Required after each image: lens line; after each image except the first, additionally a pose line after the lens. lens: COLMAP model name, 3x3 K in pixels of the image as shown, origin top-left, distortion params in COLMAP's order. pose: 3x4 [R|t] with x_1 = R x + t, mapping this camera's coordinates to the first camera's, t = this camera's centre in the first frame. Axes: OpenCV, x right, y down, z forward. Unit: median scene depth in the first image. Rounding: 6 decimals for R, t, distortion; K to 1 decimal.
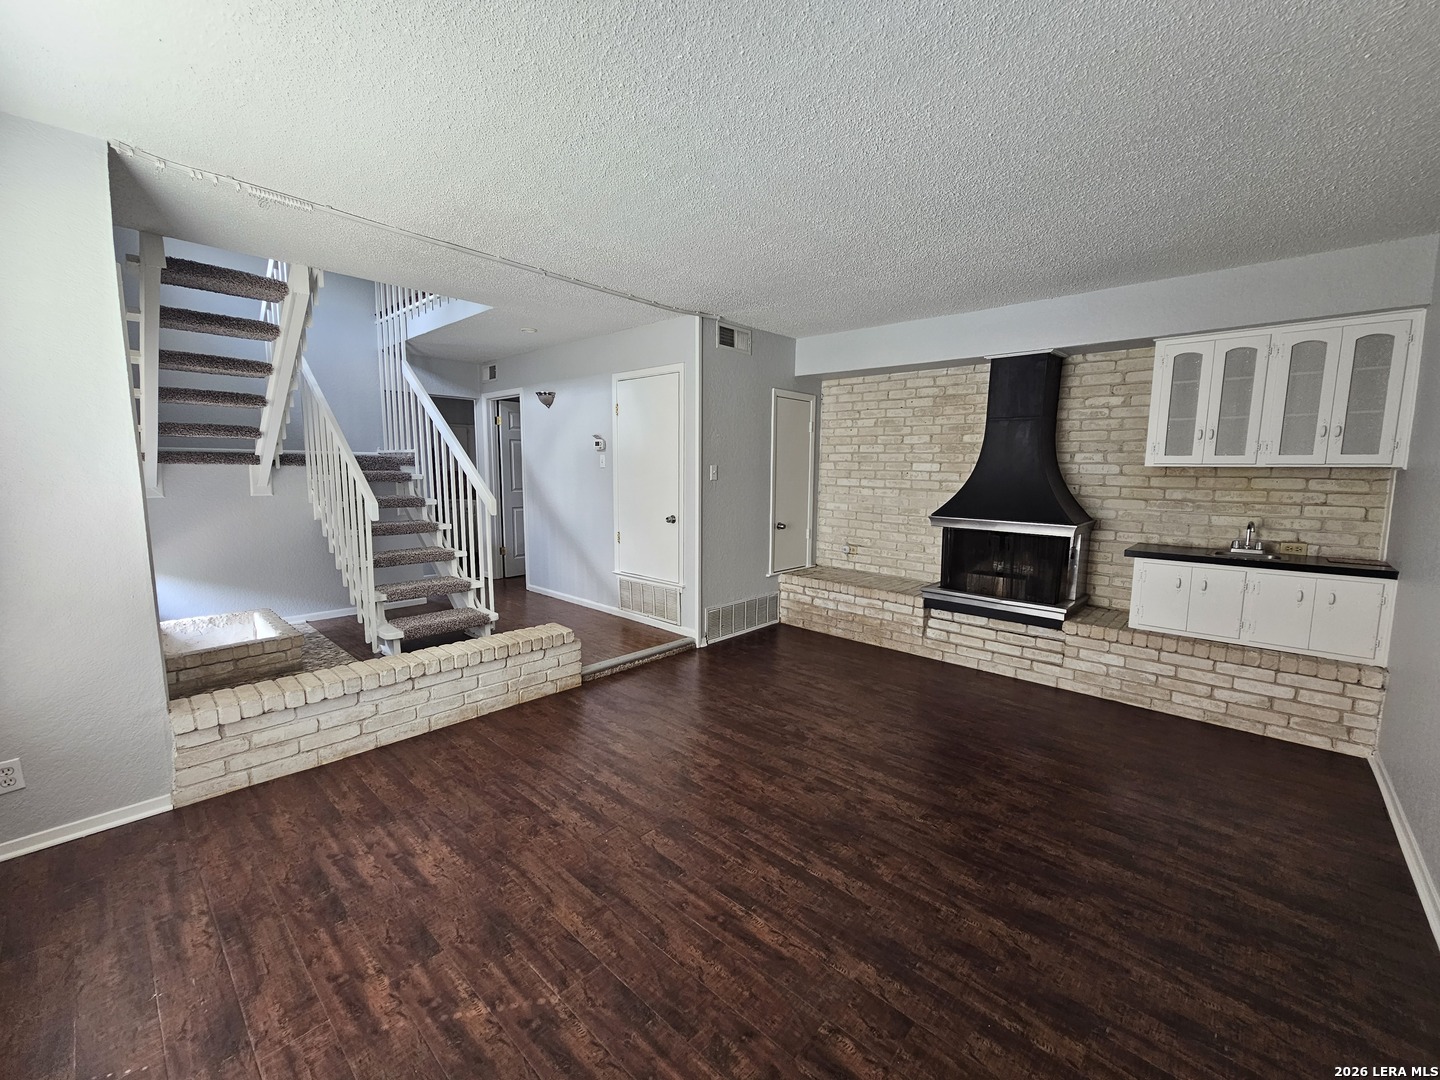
lens RADIAL K [[587.5, 0, 728.4], [0, 587.5, 537.3], [0, 0, 1]] dist [0.001990, -0.000125]
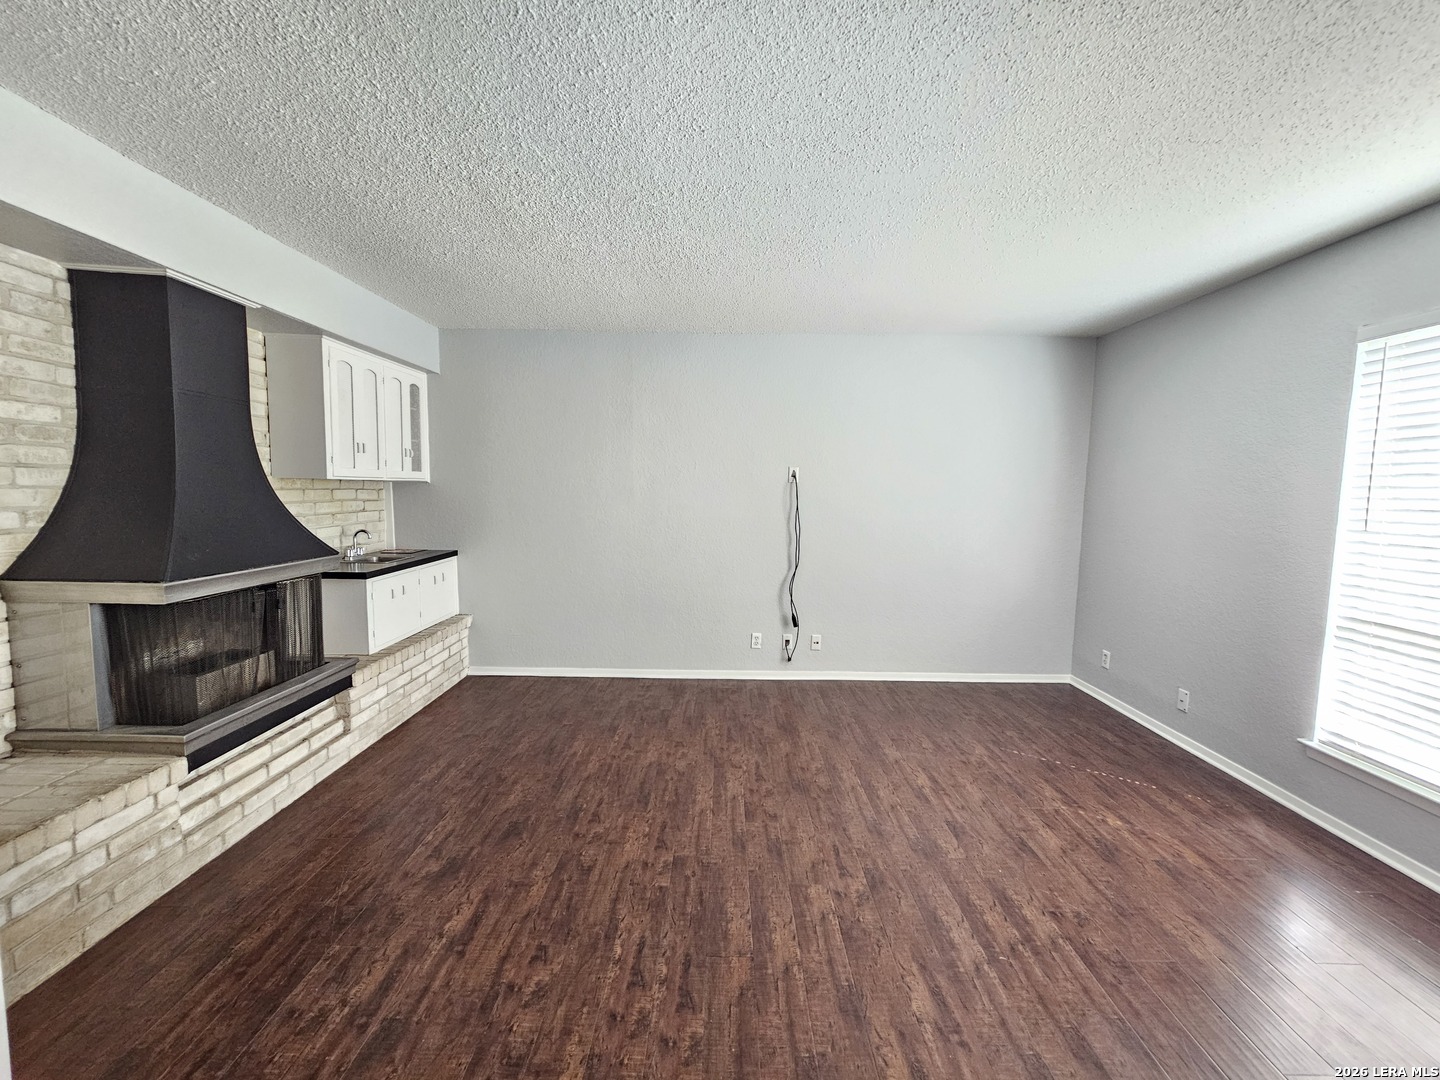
lens RADIAL K [[587.5, 0, 727.8], [0, 587.5, 540.7], [0, 0, 1]] dist [0.001990, -0.000125]
pose [[-0.673328, -0.087783, 0.734114, -0.492606], [0.060863, 0.982975, 0.173365, -0.205322], [-0.736835, 0.161412, -0.656522, 1.617068]]
